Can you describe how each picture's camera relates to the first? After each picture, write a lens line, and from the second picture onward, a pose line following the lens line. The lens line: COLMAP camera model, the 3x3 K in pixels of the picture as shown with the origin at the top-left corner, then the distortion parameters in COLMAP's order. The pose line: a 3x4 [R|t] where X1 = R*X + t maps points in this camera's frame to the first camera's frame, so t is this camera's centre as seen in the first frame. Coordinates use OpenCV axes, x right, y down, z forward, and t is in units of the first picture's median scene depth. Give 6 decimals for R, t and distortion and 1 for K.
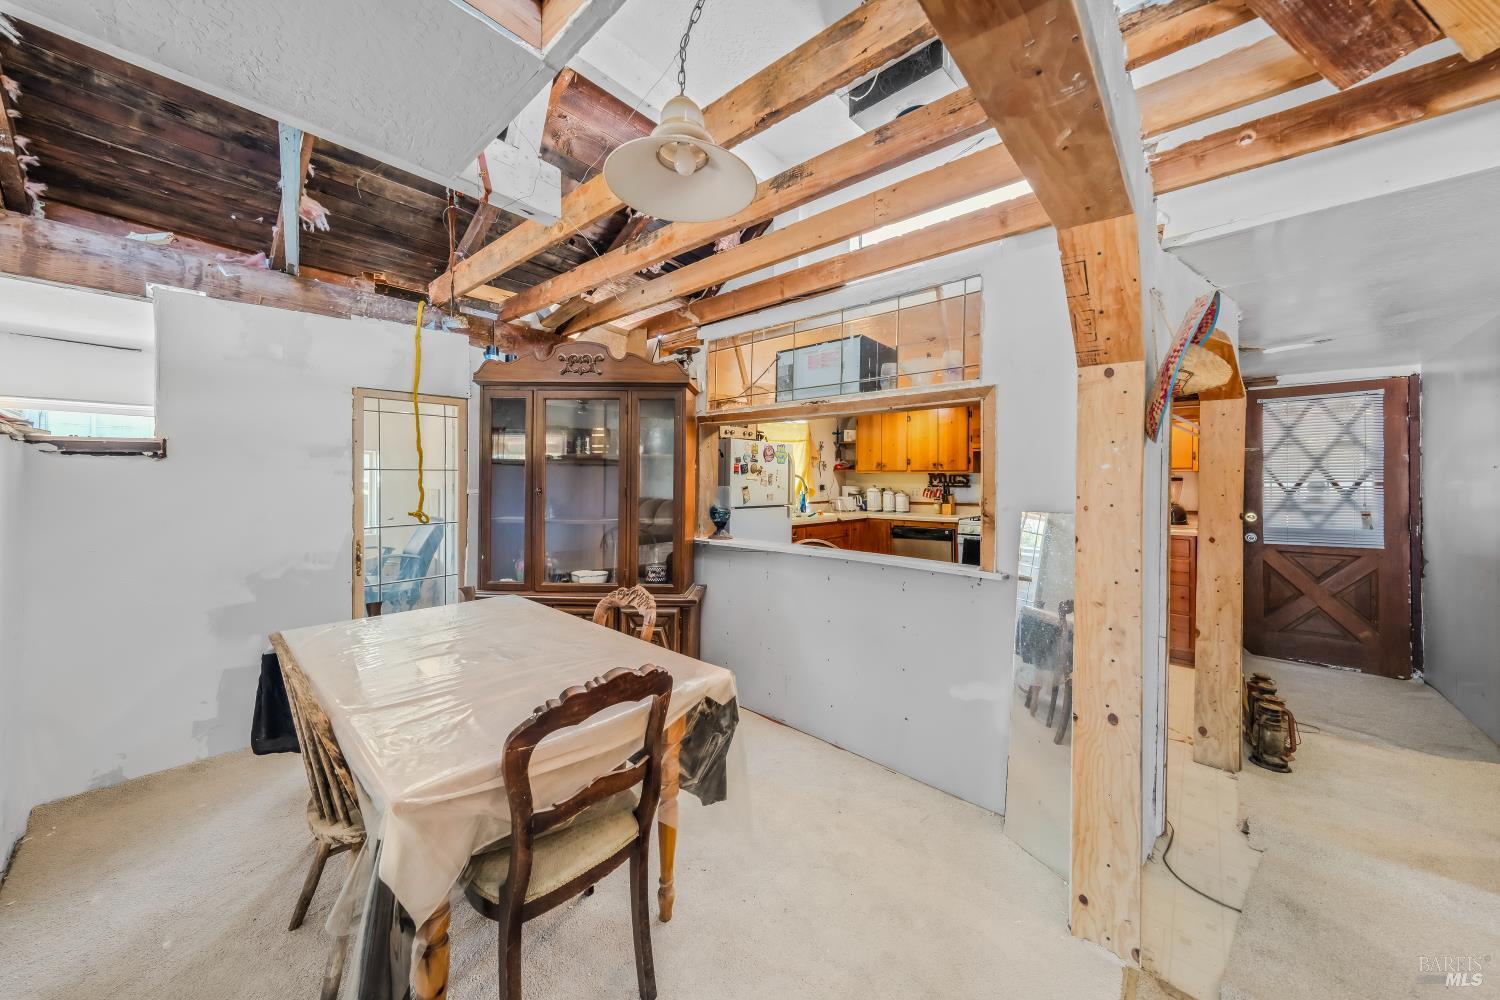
lens RADIAL K [[513.6, 0, 761.0], [0, 513.6, 481.0], [0, 0, 1]] dist [0.001387, 0.000085]
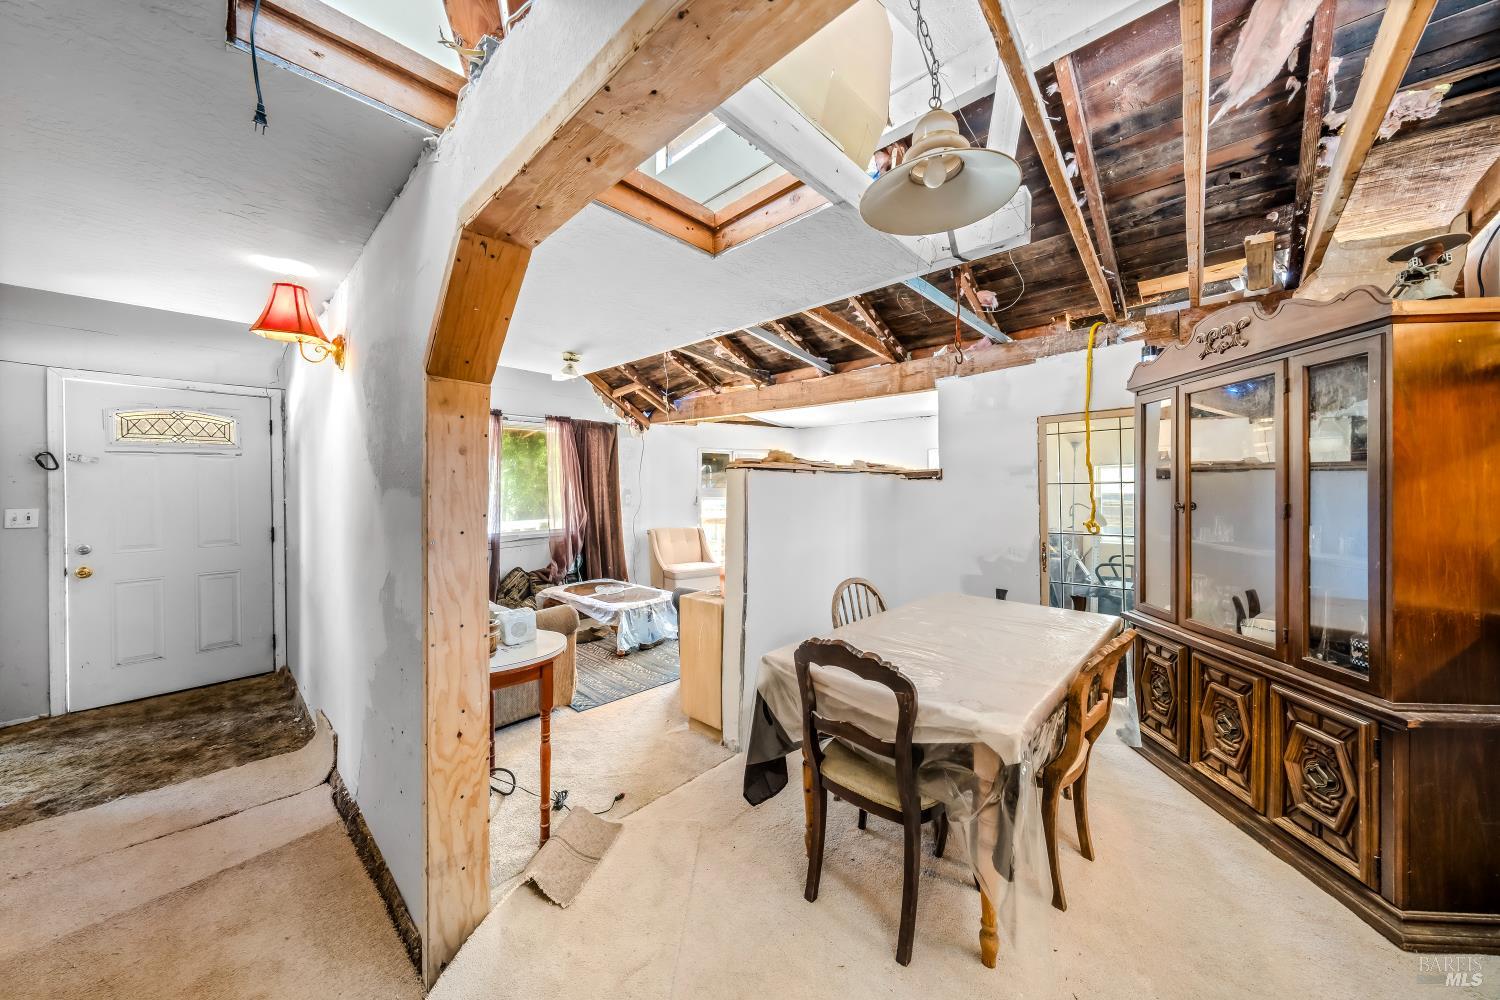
lens RADIAL K [[513.6, 0, 757.6], [0, 513.6, 491.3], [0, 0, 1]] dist [0.001387, 0.000085]
pose [[-0.042701, -0.003463, -0.999082, 1.127139], [-0.003716, 0.999988, -0.003308, 0.003741], [0.999081, 0.003572, -0.042713, 0.932906]]
